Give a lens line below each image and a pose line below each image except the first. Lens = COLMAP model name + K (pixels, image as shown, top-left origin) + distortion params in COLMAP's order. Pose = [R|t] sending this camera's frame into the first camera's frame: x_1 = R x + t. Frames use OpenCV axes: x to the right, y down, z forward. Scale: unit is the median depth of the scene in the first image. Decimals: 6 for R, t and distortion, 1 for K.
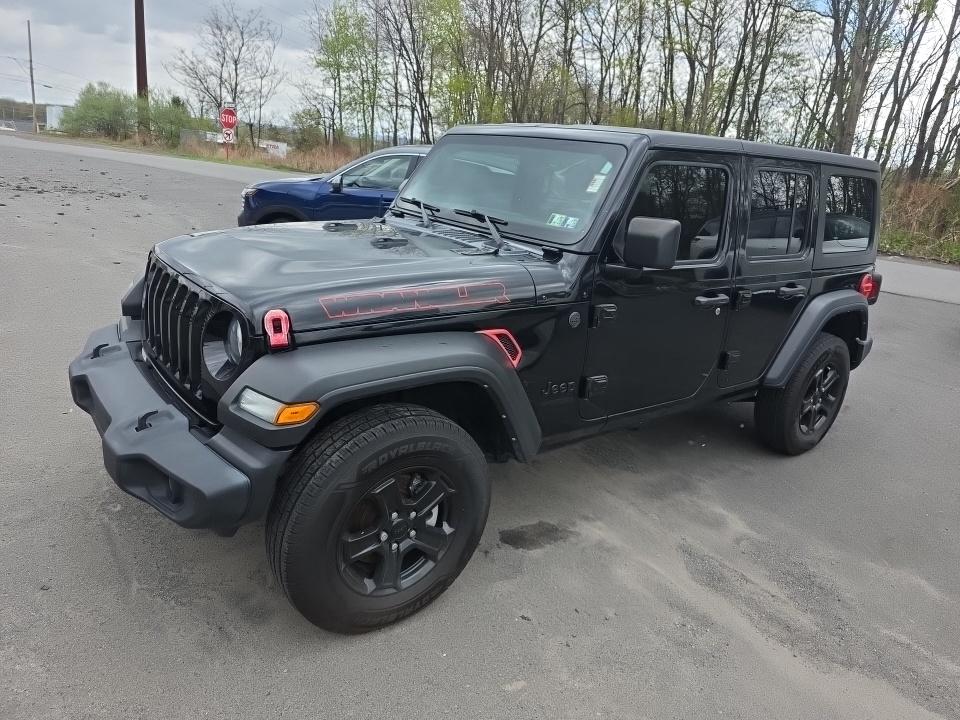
lens RADIAL K [[665.7, 0, 480.0], [0, 665.7, 360.0], [0, 0, 1]] dist [0.070069, -0.026877]
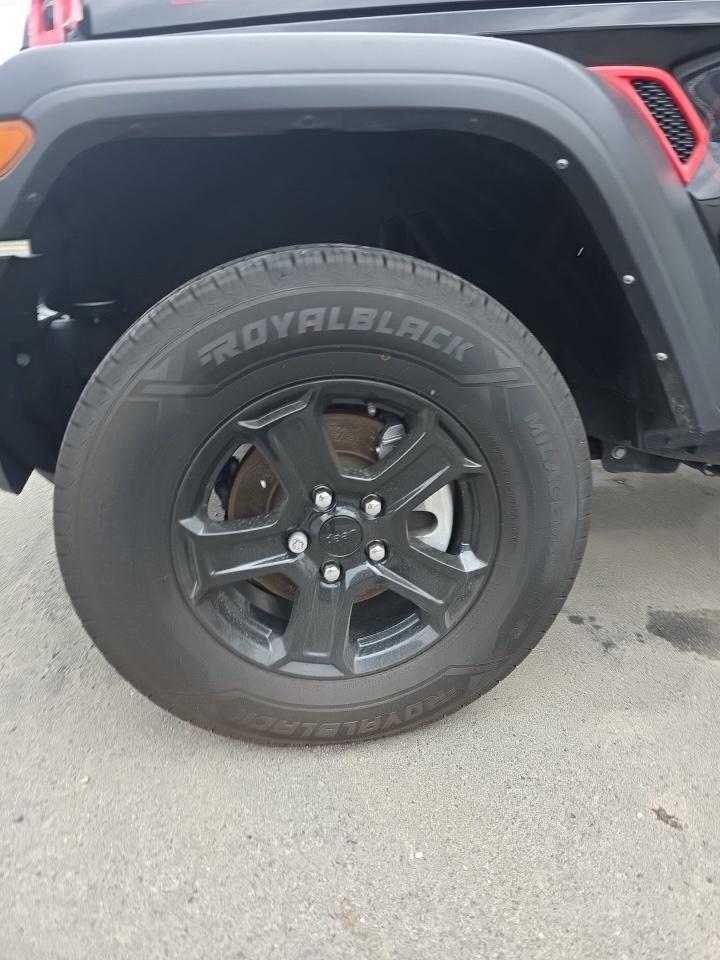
lens RADIAL K [[665.7, 0, 360.0], [0, 665.7, 480.0], [0, 0, 1]] dist [0.070069, -0.026877]
pose [[0.873926, 0.055999, -0.482823, 0.097160], [-0.042272, 0.998334, 0.039275, 0.194494], [0.484217, -0.013913, 0.874837, 0.610842]]
